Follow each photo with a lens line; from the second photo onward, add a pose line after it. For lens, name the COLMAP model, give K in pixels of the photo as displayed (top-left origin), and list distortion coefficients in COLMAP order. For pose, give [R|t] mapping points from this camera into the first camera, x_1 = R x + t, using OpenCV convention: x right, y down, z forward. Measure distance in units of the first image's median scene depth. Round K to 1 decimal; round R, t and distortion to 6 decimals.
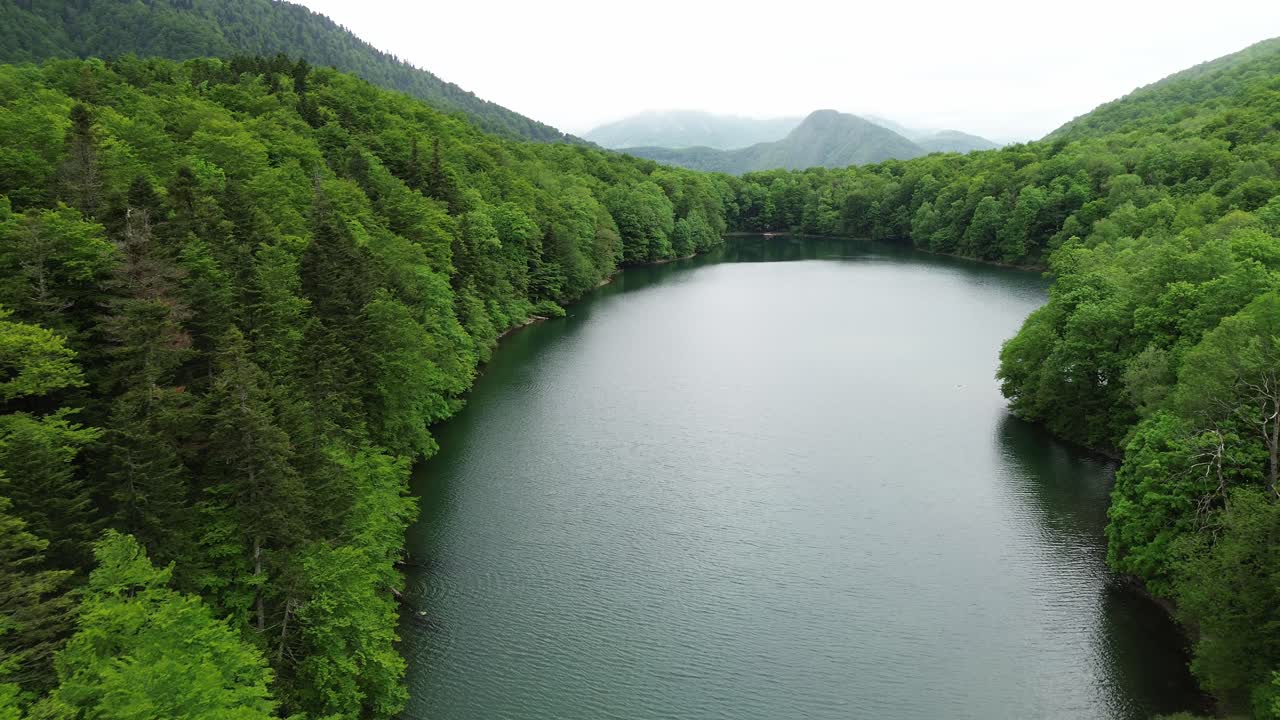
lens RADIAL K [[947.1, 0, 634.0], [0, 947.1, 358.5], [0, 0, 1]] dist [0.112478, -0.126865]
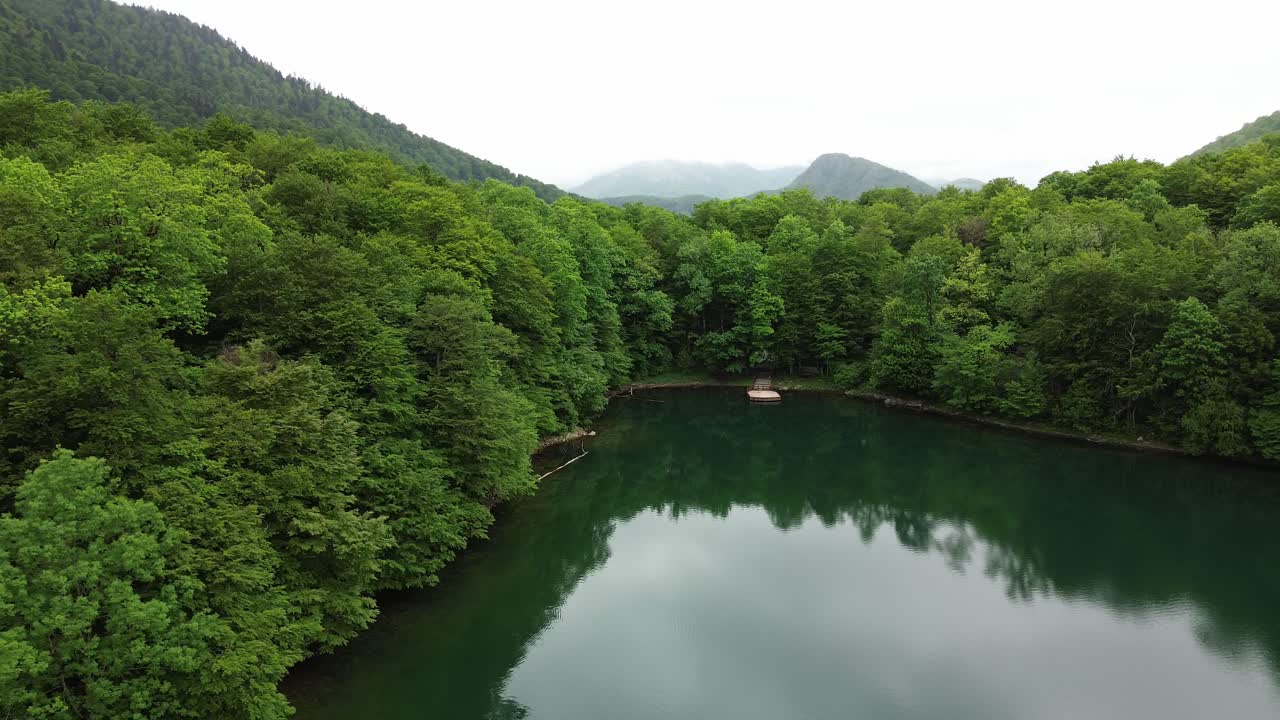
lens RADIAL K [[947.1, 0, 634.0], [0, 947.1, 358.5], [0, 0, 1]] dist [0.112478, -0.126865]
pose [[0.999989, -0.001909, -0.004240, 0.099484], [0.001678, 0.998542, -0.053954, -0.123766], [0.004337, 0.053947, 0.998534, 0.683220]]
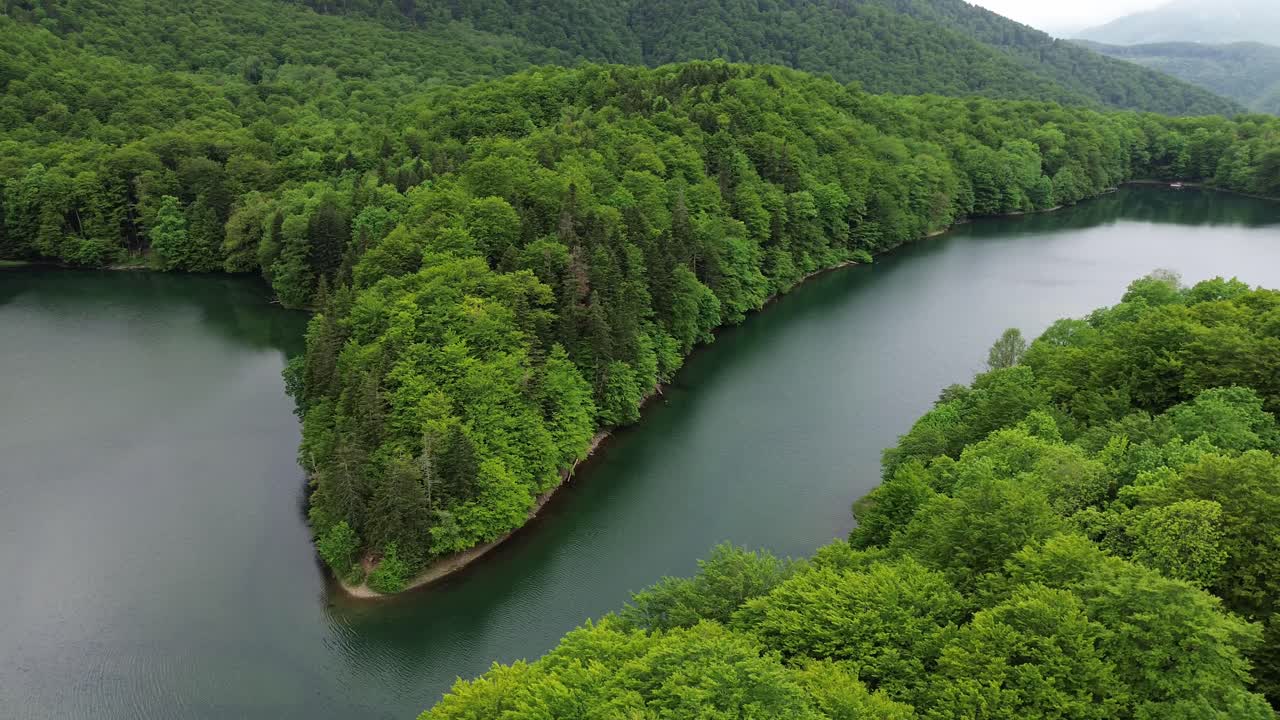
lens RADIAL K [[947.1, 0, 634.0], [0, 947.1, 358.5], [0, 0, 1]] dist [0.112478, -0.126865]
pose [[0.882074, 0.152080, -0.445888, 0.119452], [-0.103598, 0.985911, 0.131326, -0.024320], [0.459578, -0.069647, 0.885402, -0.184752]]
